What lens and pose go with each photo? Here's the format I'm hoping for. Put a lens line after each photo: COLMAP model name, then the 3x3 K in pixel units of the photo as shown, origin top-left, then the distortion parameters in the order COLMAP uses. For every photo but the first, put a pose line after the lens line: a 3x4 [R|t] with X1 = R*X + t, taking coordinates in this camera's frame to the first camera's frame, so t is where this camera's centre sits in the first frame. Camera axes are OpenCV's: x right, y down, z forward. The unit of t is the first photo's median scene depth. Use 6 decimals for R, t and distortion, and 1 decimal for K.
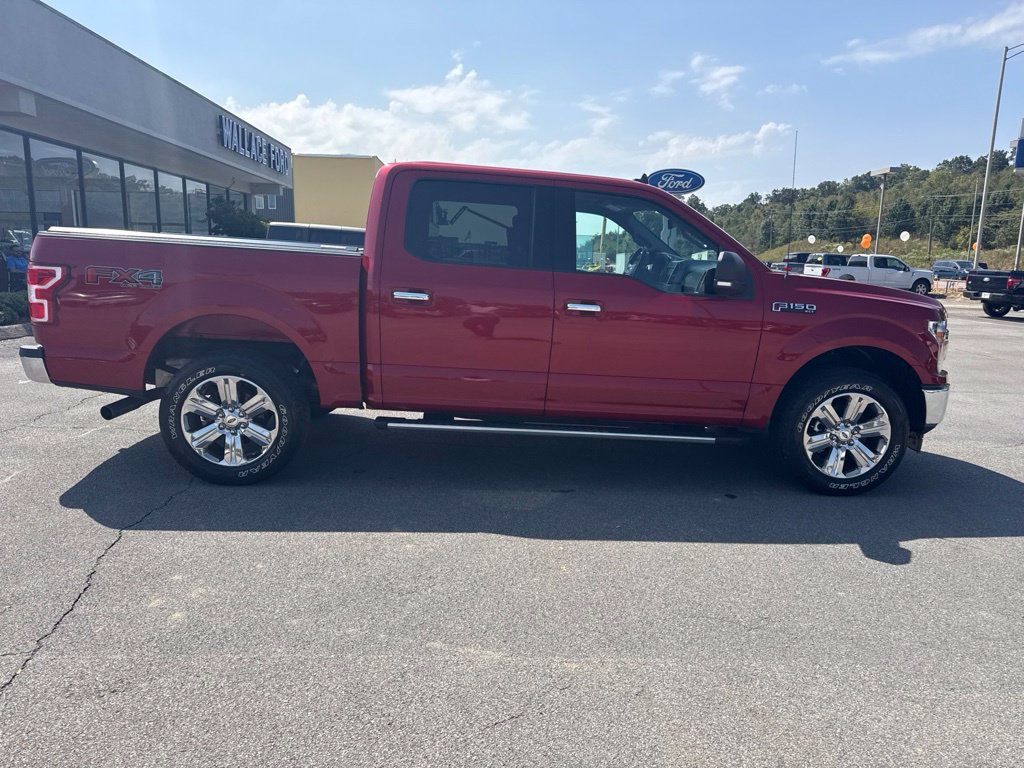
lens RADIAL K [[729.0, 0, 515.9], [0, 729.0, 388.4], [0, 0, 1]] dist [0.026045, -0.028525]
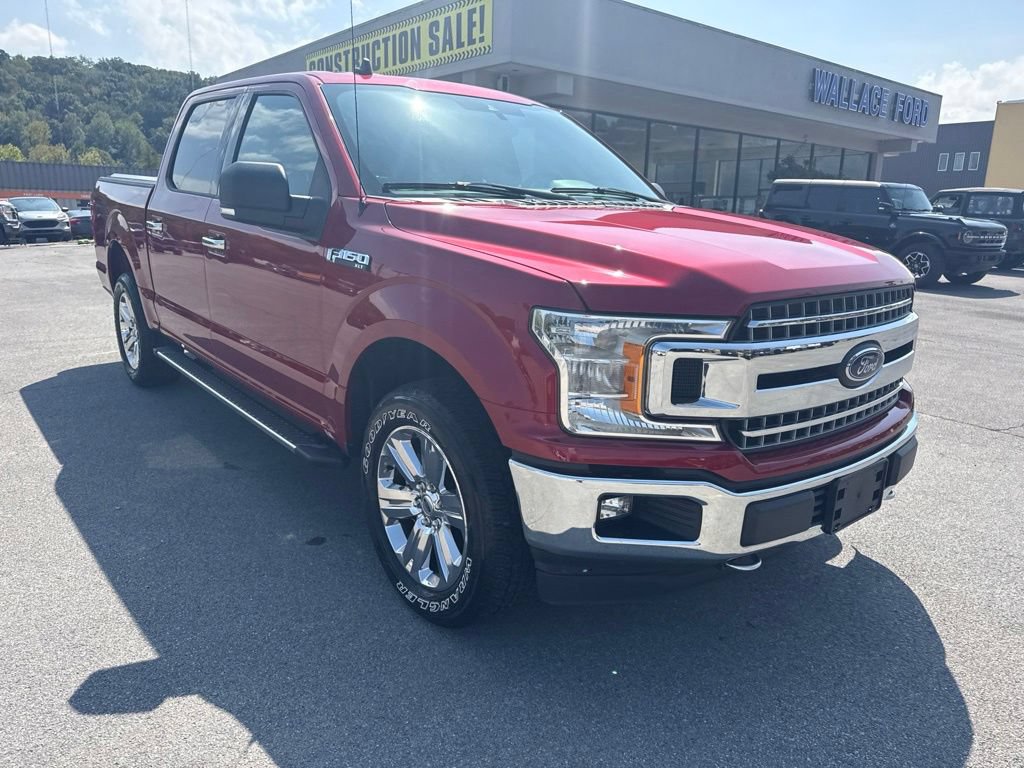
lens RADIAL K [[729.0, 0, 516.3], [0, 729.0, 390.4], [0, 0, 1]] dist [0.026045, -0.028525]
pose [[0.594283, 0.184273, -0.782860, 0.904000], [-0.152546, 0.981554, 0.115242, -0.091030], [0.789656, 0.050936, 0.611432, 0.737290]]
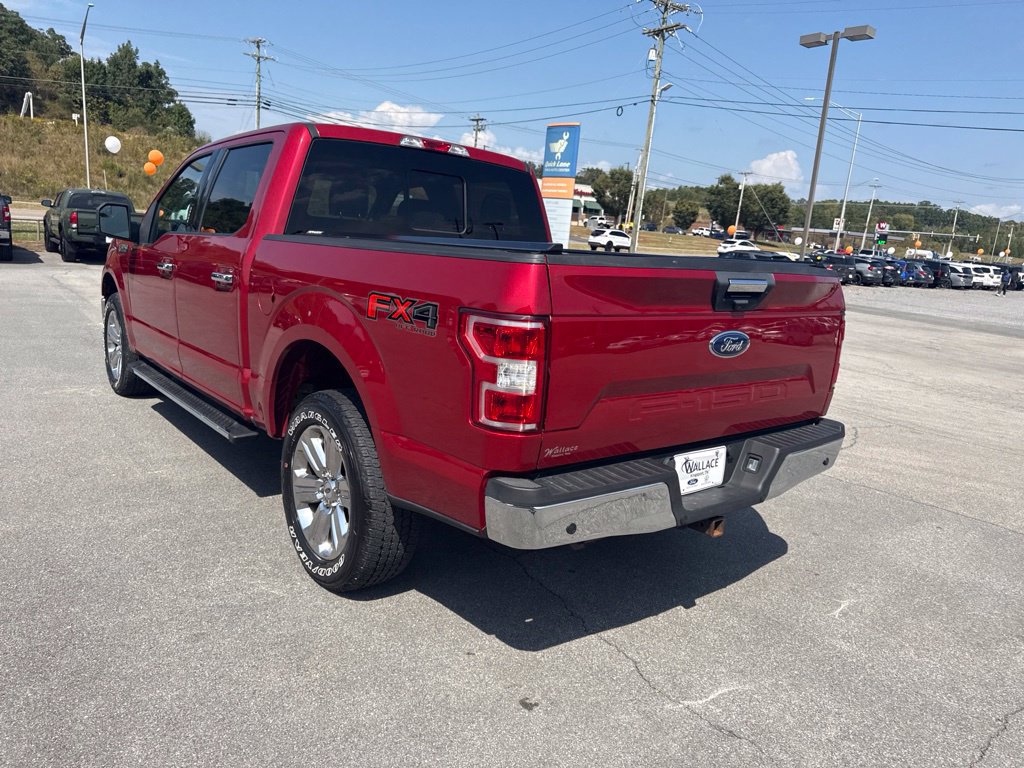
lens RADIAL K [[729.0, 0, 515.9], [0, 729.0, 390.8], [0, 0, 1]] dist [0.026045, -0.028525]
pose [[-0.586929, -0.249299, 0.770301, -0.995510], [0.049756, 0.938510, 0.341649, -0.347070], [-0.808108, 0.238851, -0.538435, 1.587098]]
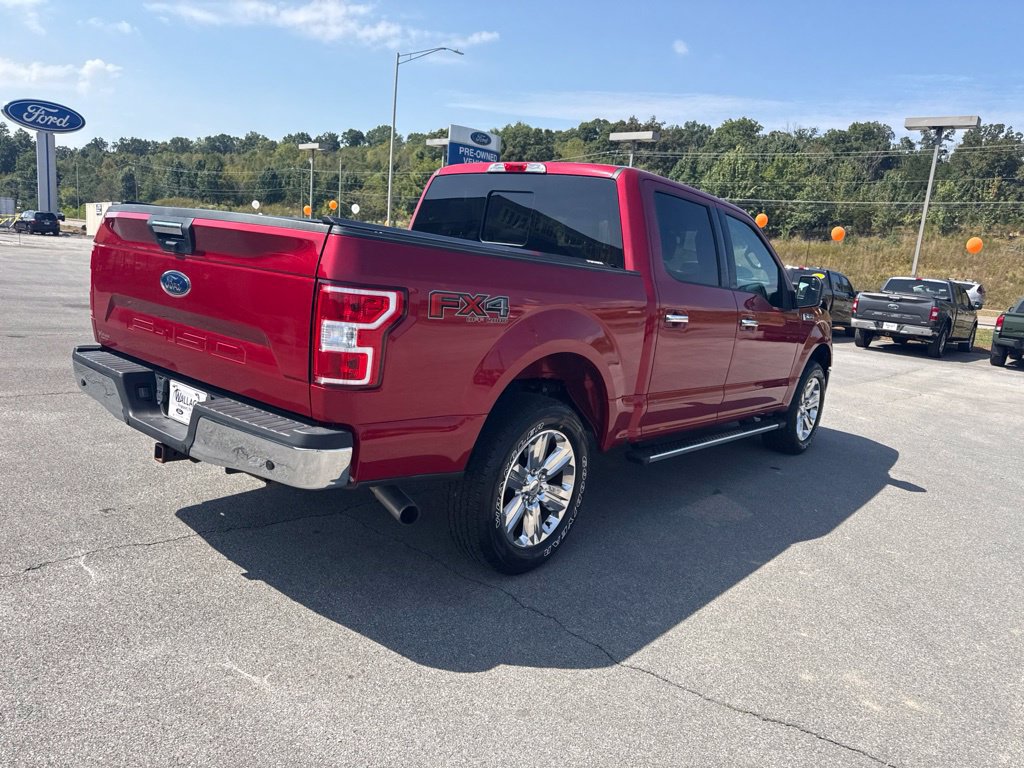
lens RADIAL K [[729.0, 0, 517.6], [0, 729.0, 385.0], [0, 0, 1]] dist [0.026045, -0.028525]
pose [[0.674518, -0.097788, 0.731753, -0.915421], [0.061475, 0.995186, 0.076326, -0.118600], [-0.735694, -0.006499, 0.677283, 0.481430]]
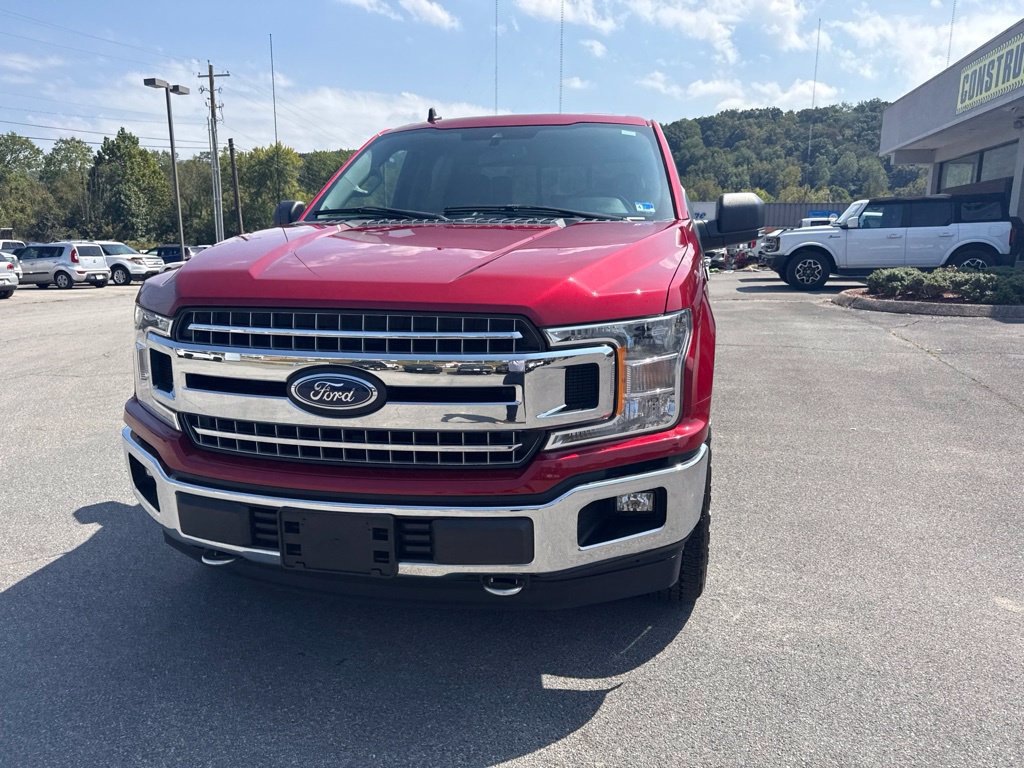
lens RADIAL K [[729.0, 0, 514.0], [0, 729.0, 377.5], [0, 0, 1]] dist [0.026045, -0.028525]
pose [[-0.275060, 0.163413, -0.947438, 1.033442], [-0.179861, 0.959305, 0.217678, -0.208073], [0.944453, 0.230282, -0.234475, 1.416715]]
